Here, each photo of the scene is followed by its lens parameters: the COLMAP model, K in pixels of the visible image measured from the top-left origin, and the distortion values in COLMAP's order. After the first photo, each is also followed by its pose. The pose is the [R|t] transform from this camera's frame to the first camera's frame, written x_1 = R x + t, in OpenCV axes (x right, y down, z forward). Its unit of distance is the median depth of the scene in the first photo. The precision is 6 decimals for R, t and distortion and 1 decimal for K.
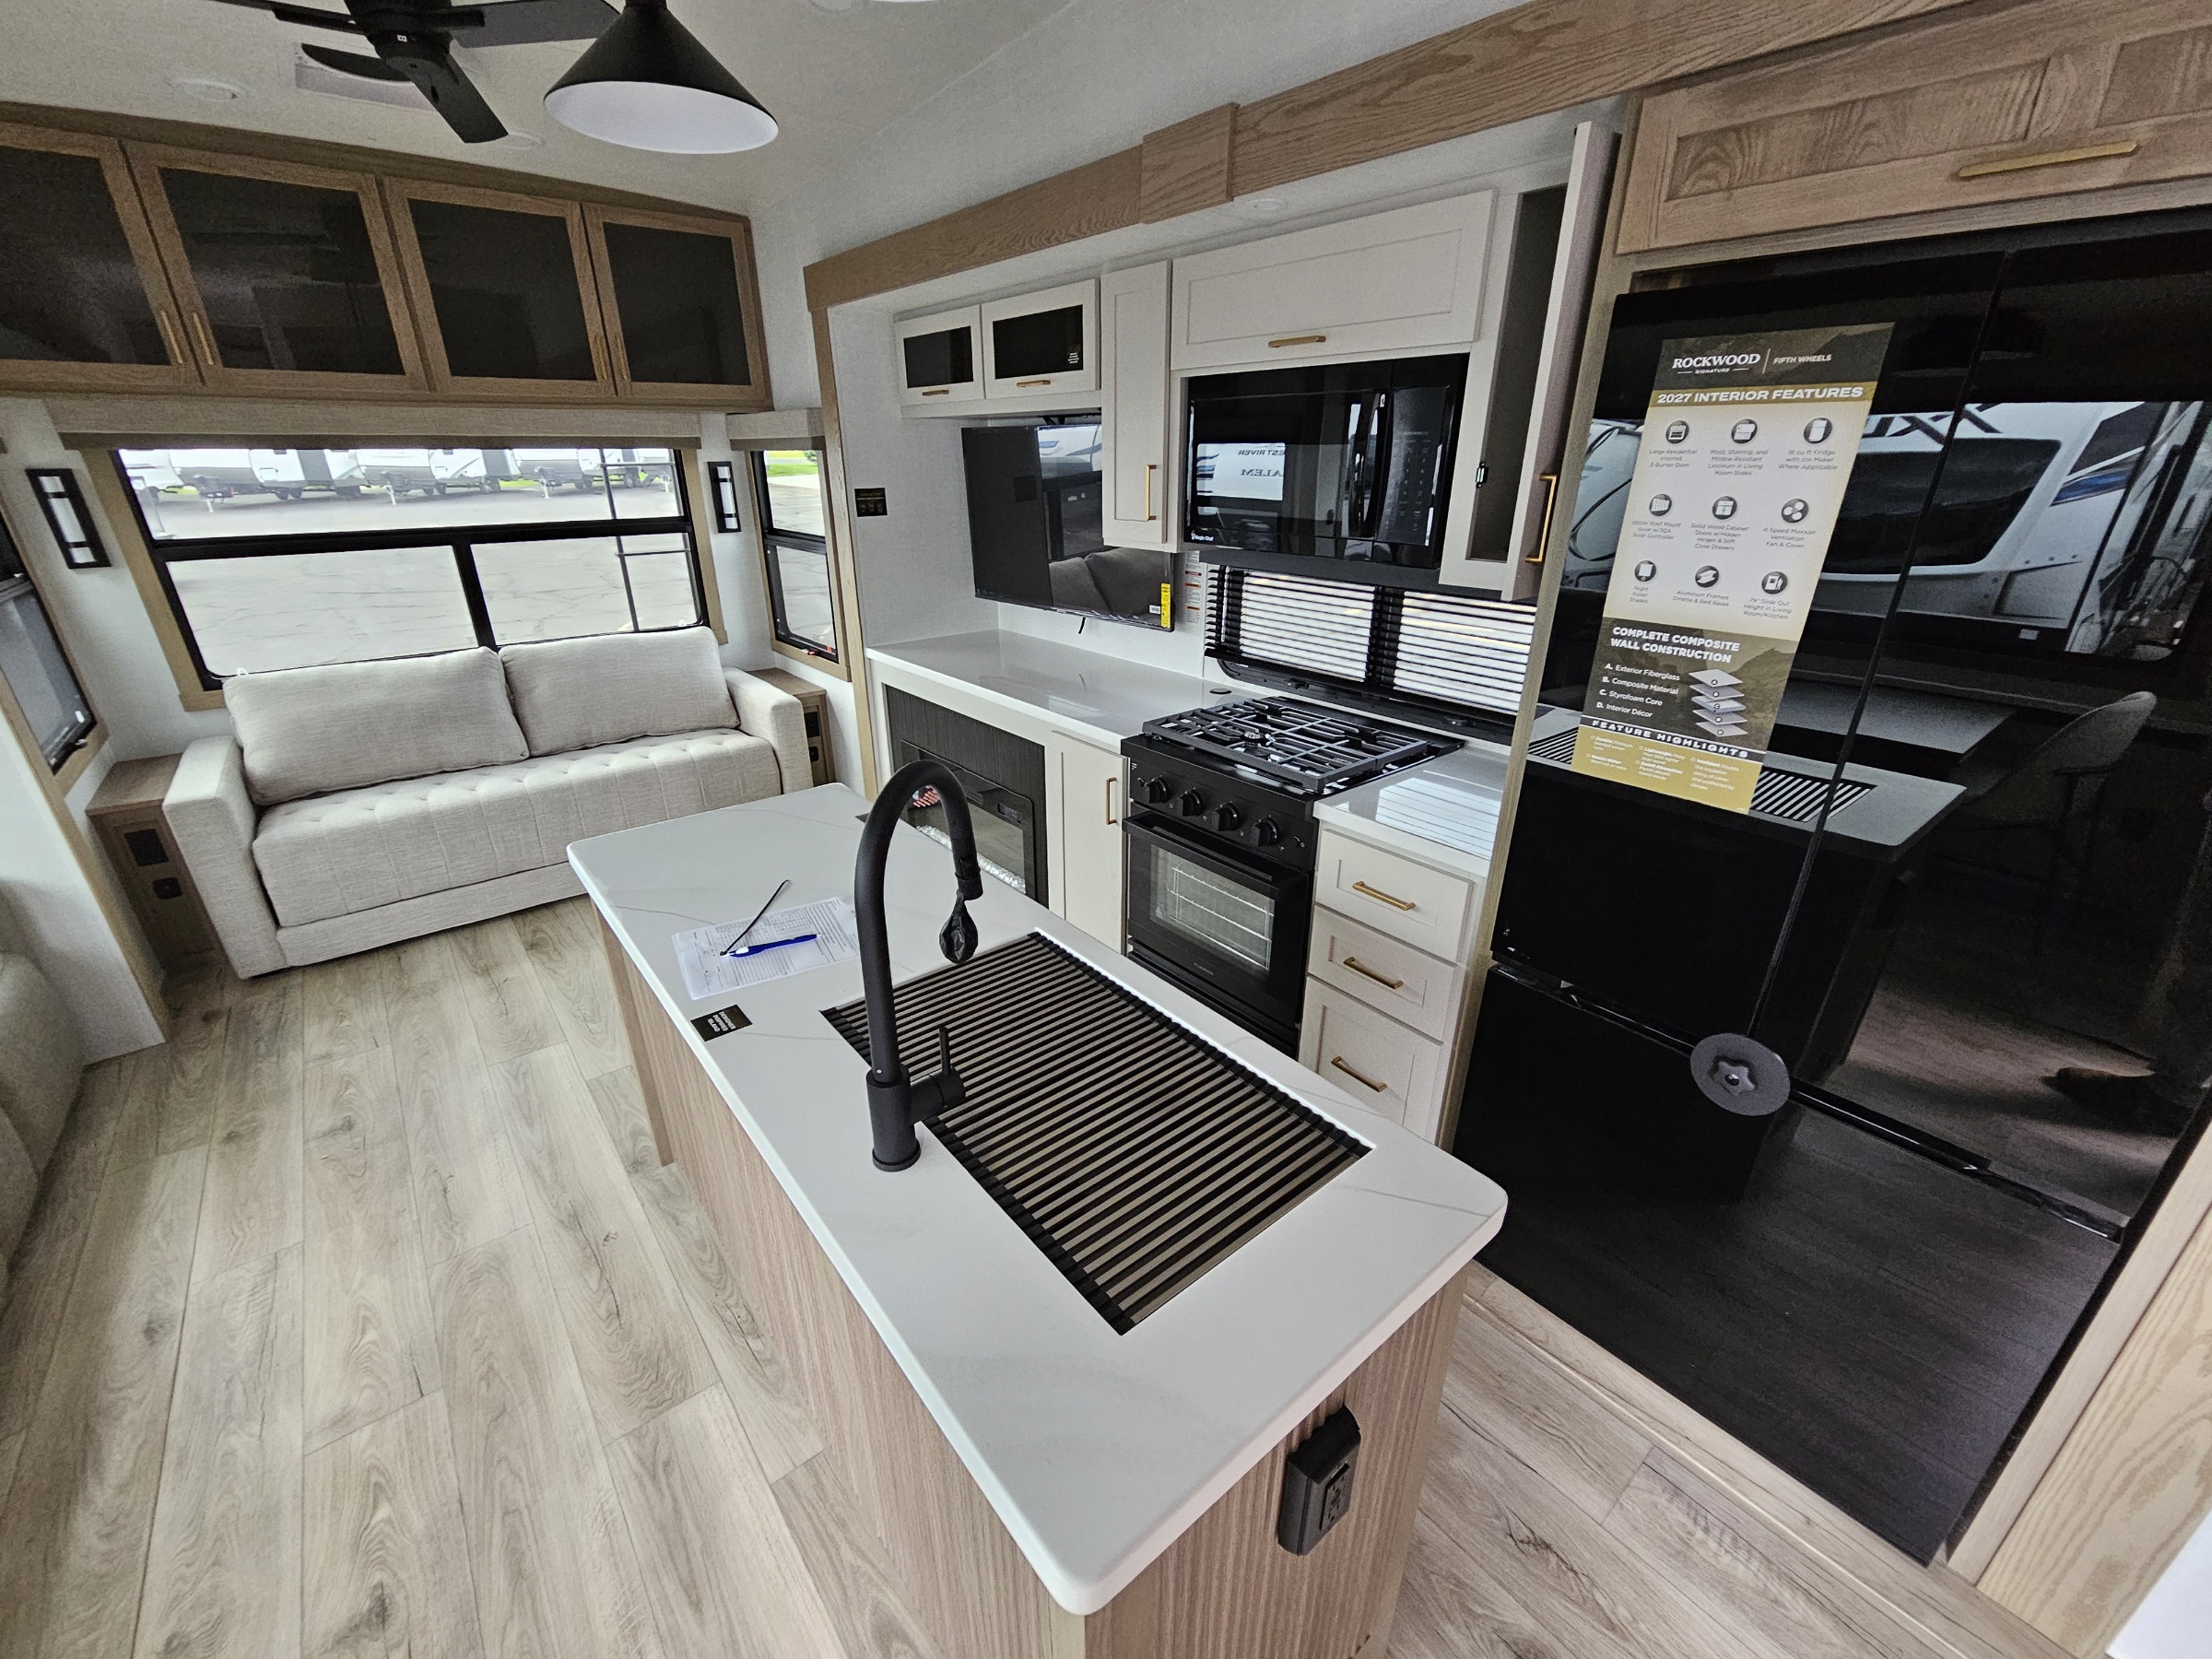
lens RADIAL K [[910.0, 0, 1097.5], [0, 910.0, 841.5], [0, 0, 1]] dist [-0.002883, 0.000653]
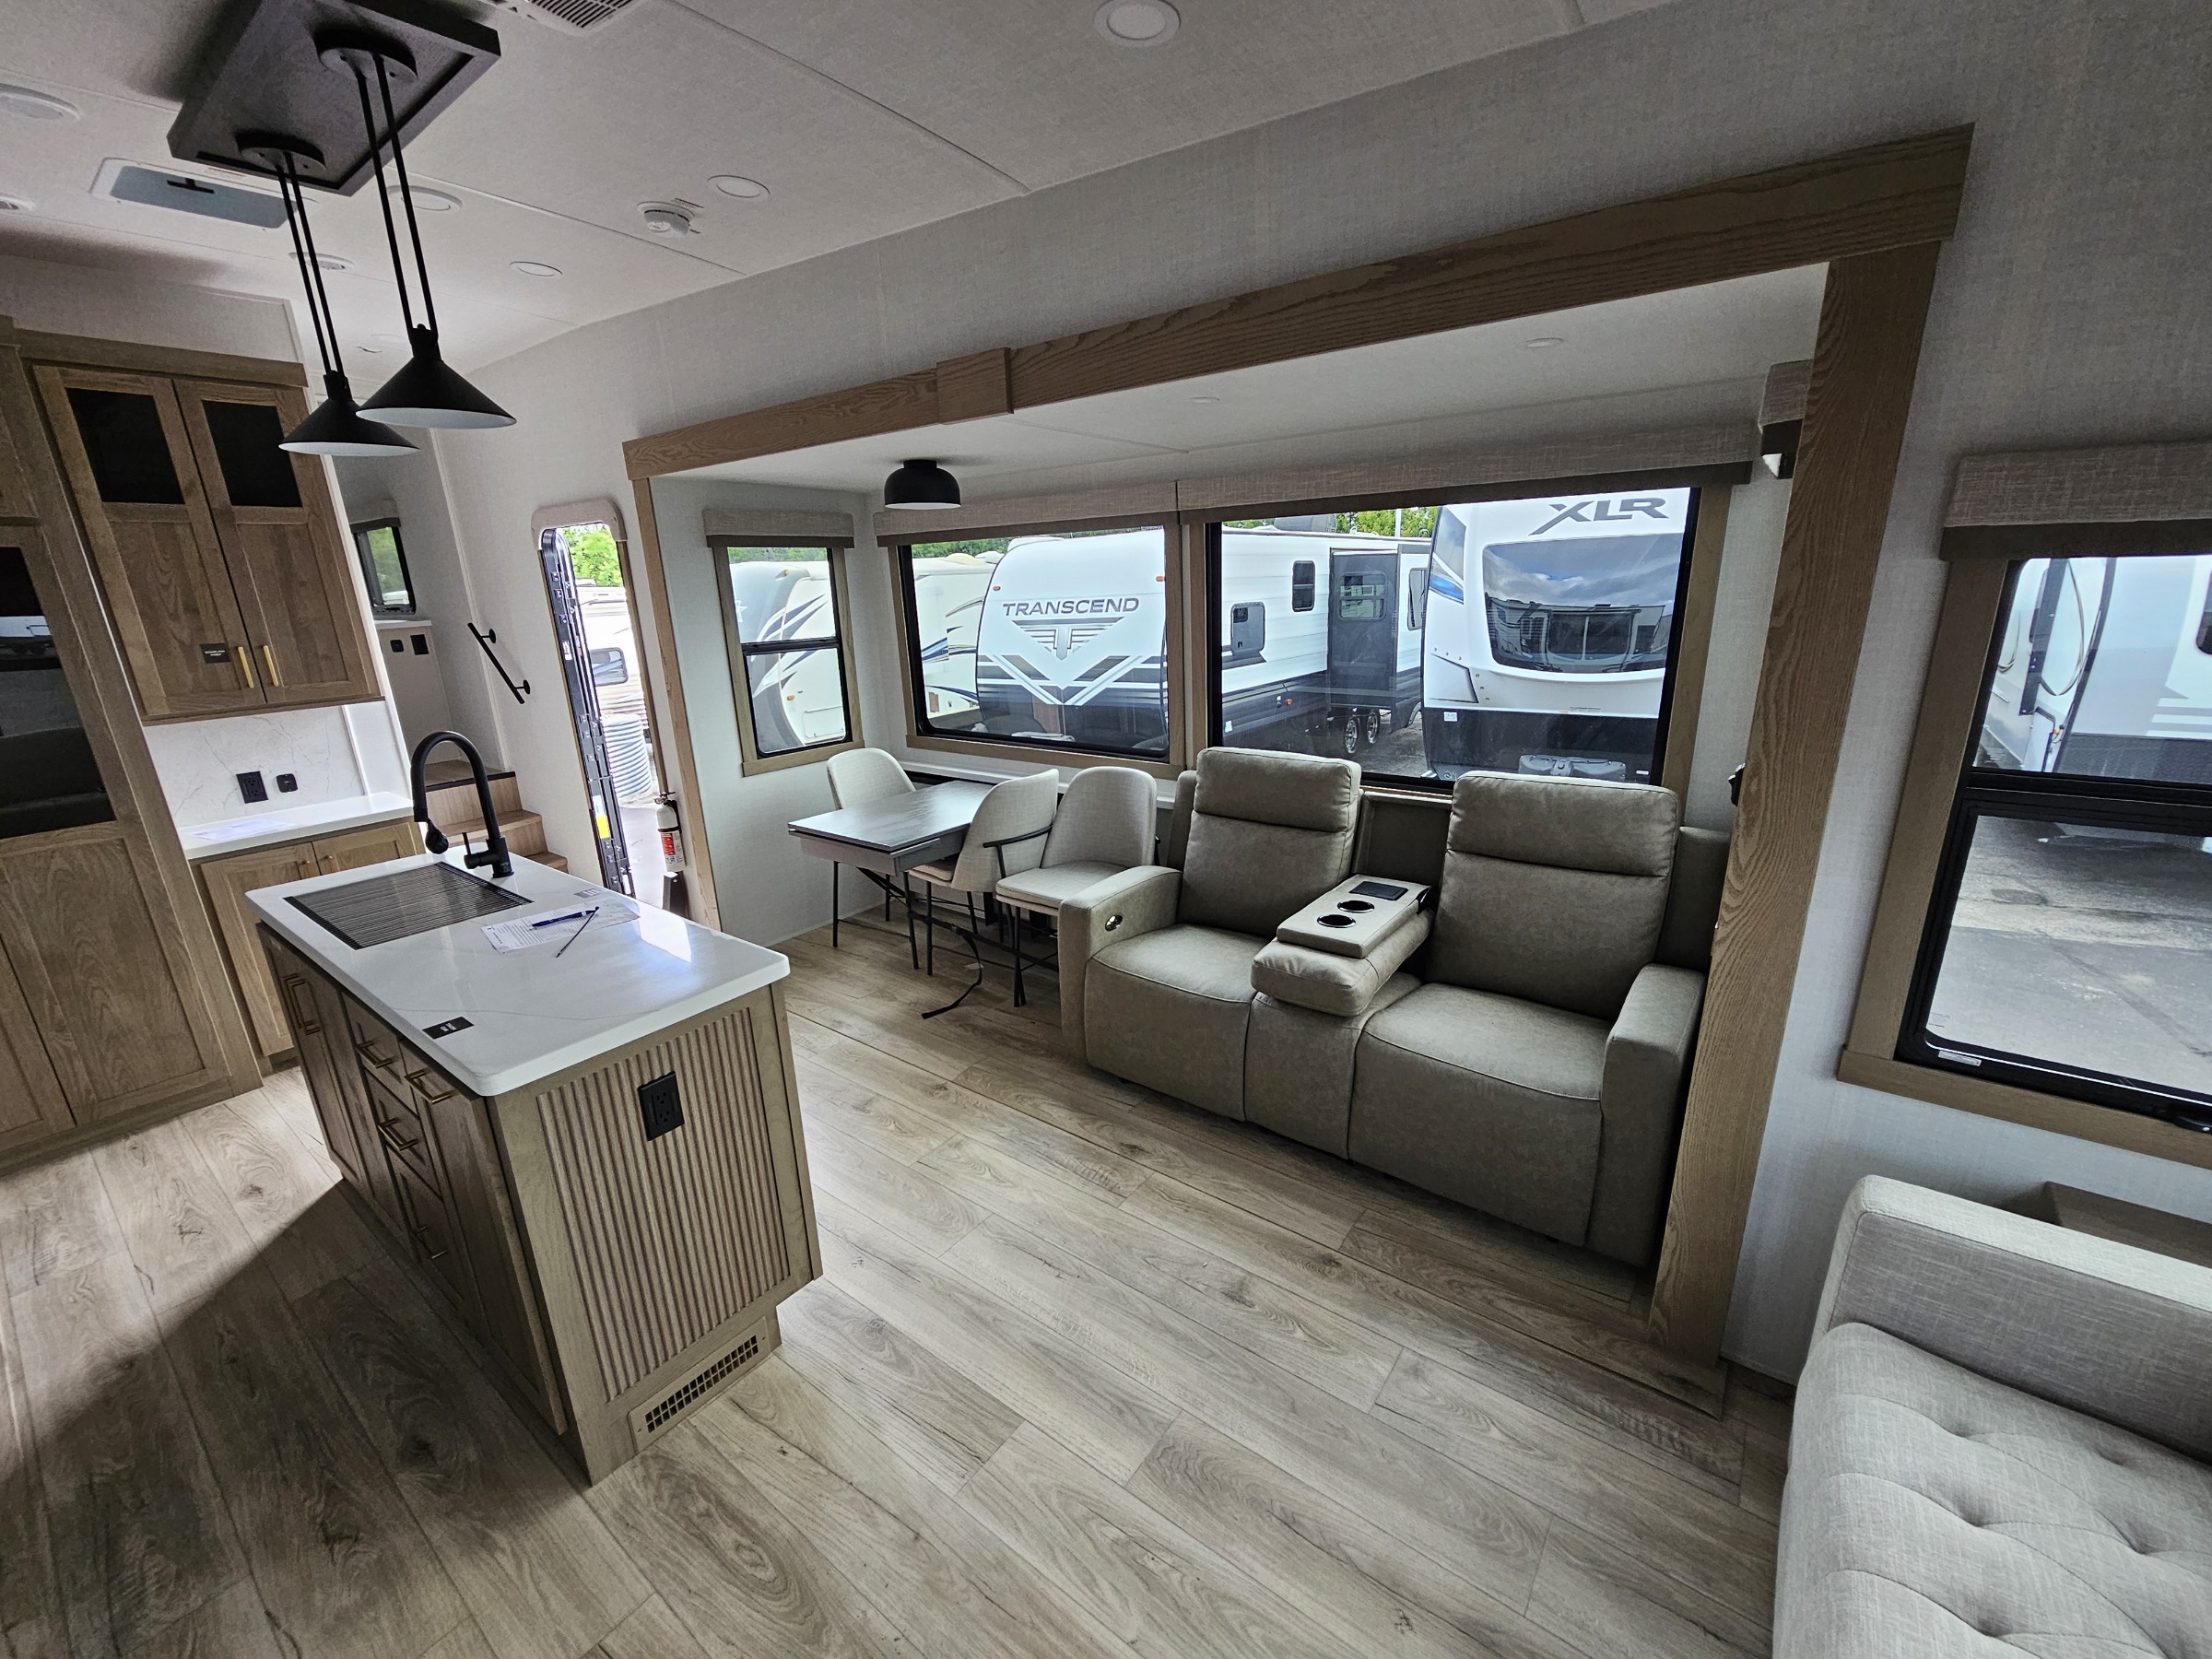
lens RADIAL K [[910.0, 0, 1103.0], [0, 910.0, 839.5], [0, 0, 1]] dist [-0.002883, 0.000653]
pose [[-0.970705, 0.103591, -0.216796, -0.533629], [-0.057829, 0.775036, 0.629266, -0.580419], [0.233211, 0.623368, -0.746341, 1.317740]]
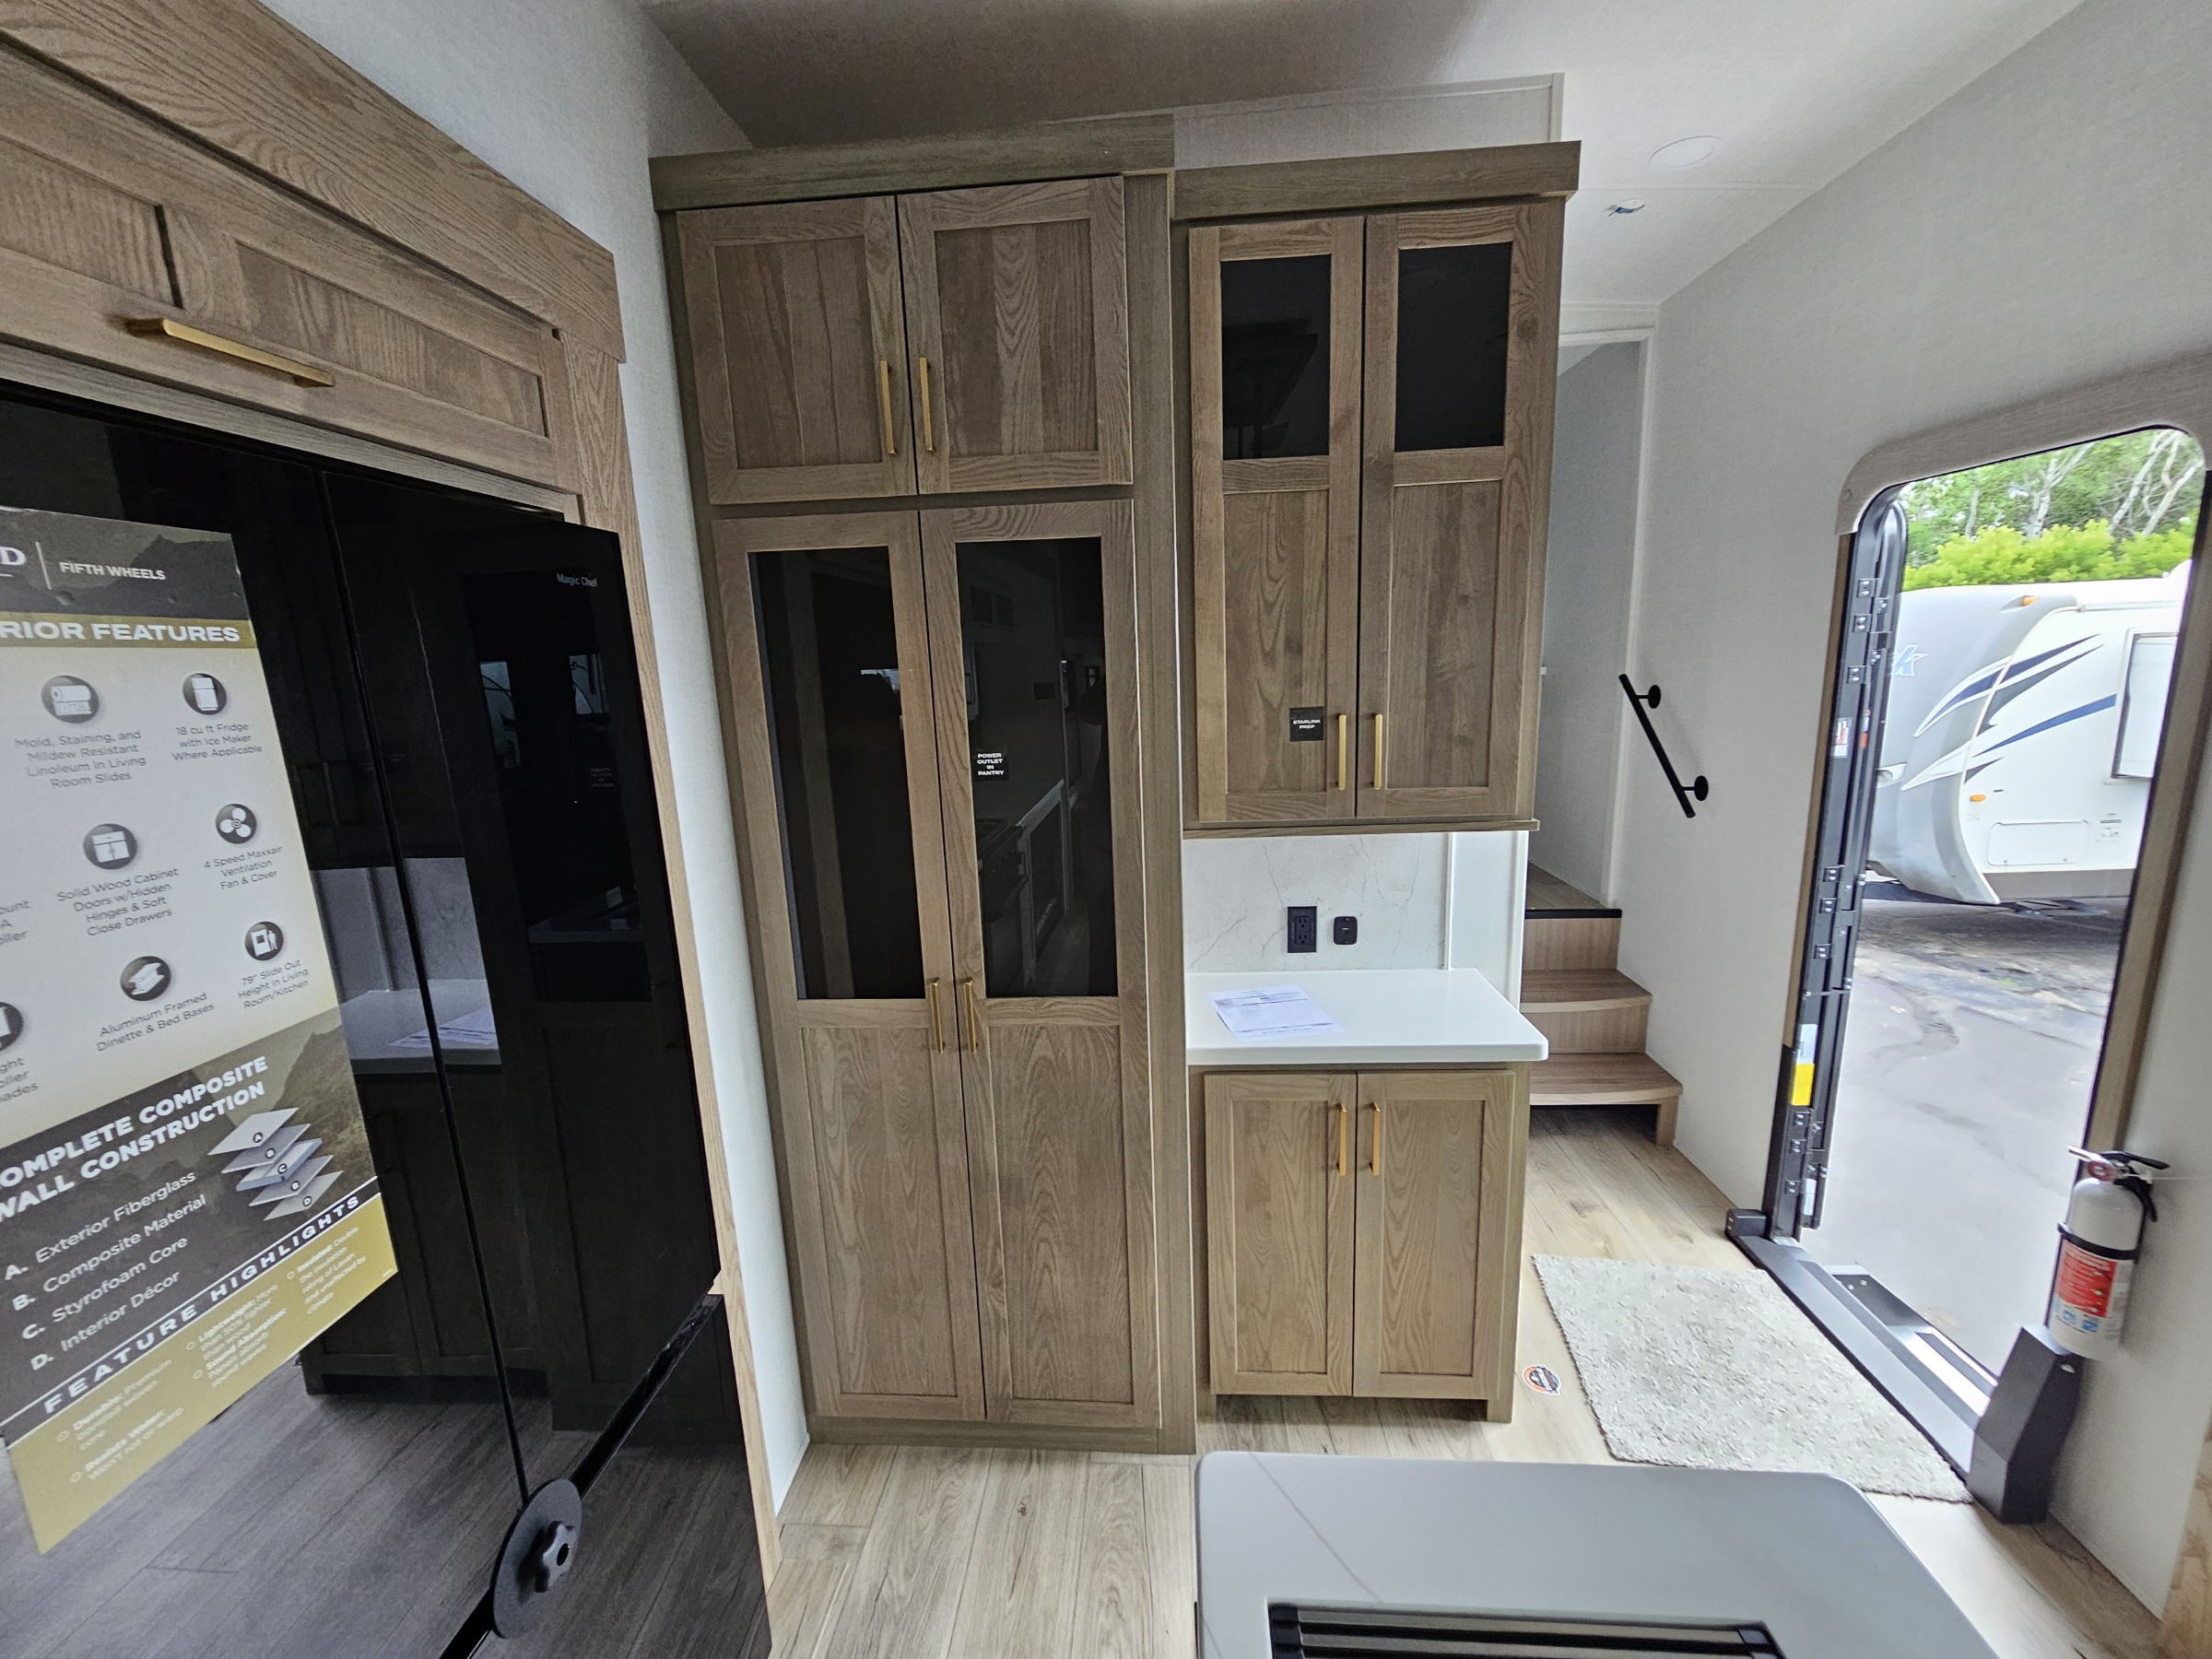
lens RADIAL K [[910.0, 0, 1103.4], [0, 910.0, 841.3], [0, 0, 1]] dist [-0.002883, 0.000653]
pose [[-0.731087, -0.103840, 0.674336, -0.007351], [0.308389, 0.831336, 0.462359, -0.215636], [-0.608611, 0.545983, -0.575756, 0.480103]]
